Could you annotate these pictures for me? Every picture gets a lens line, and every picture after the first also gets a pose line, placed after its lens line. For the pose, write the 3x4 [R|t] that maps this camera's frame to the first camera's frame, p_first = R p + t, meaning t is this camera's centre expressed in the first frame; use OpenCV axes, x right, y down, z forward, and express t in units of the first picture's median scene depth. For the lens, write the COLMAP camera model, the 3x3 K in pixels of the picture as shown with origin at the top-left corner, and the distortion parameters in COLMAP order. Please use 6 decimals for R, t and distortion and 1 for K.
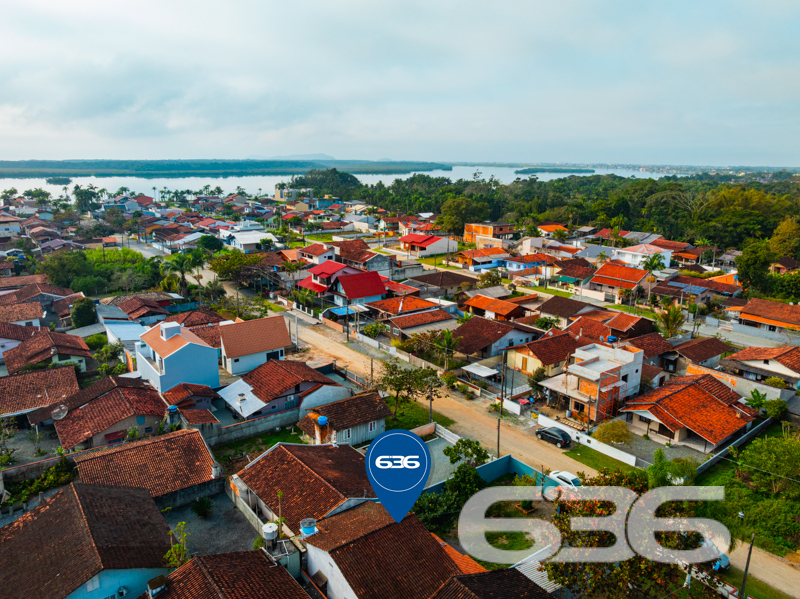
lens RADIAL K [[576.5, 0, 400.0], [0, 576.5, 299.5], [0, 0, 1]] dist [-0.039890, 0.006889]
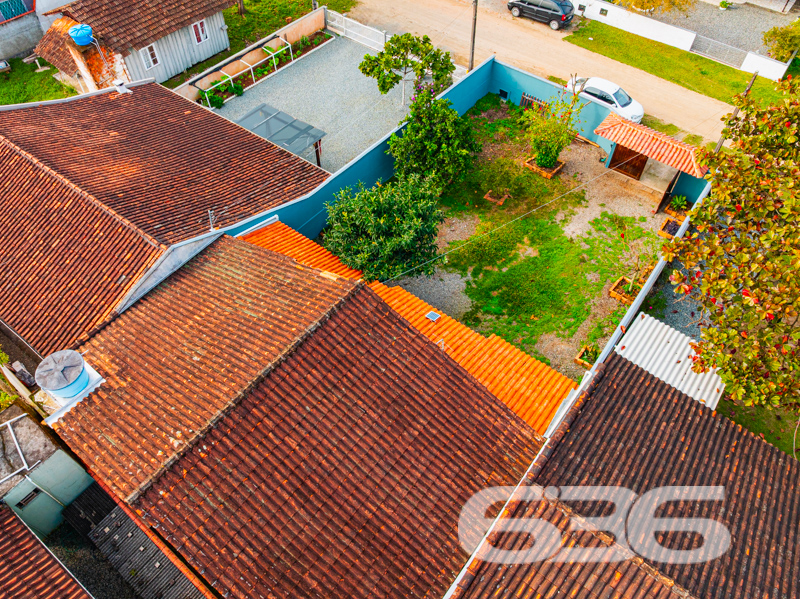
lens RADIAL K [[576.5, 0, 400.0], [0, 576.5, 299.5], [0, 0, 1]] dist [-0.039890, 0.006889]
pose [[0.966002, -0.204168, 0.158606, -0.007745], [0.058786, 0.770872, 0.634272, 0.106573], [-0.251763, -0.603384, 0.756666, 0.487941]]
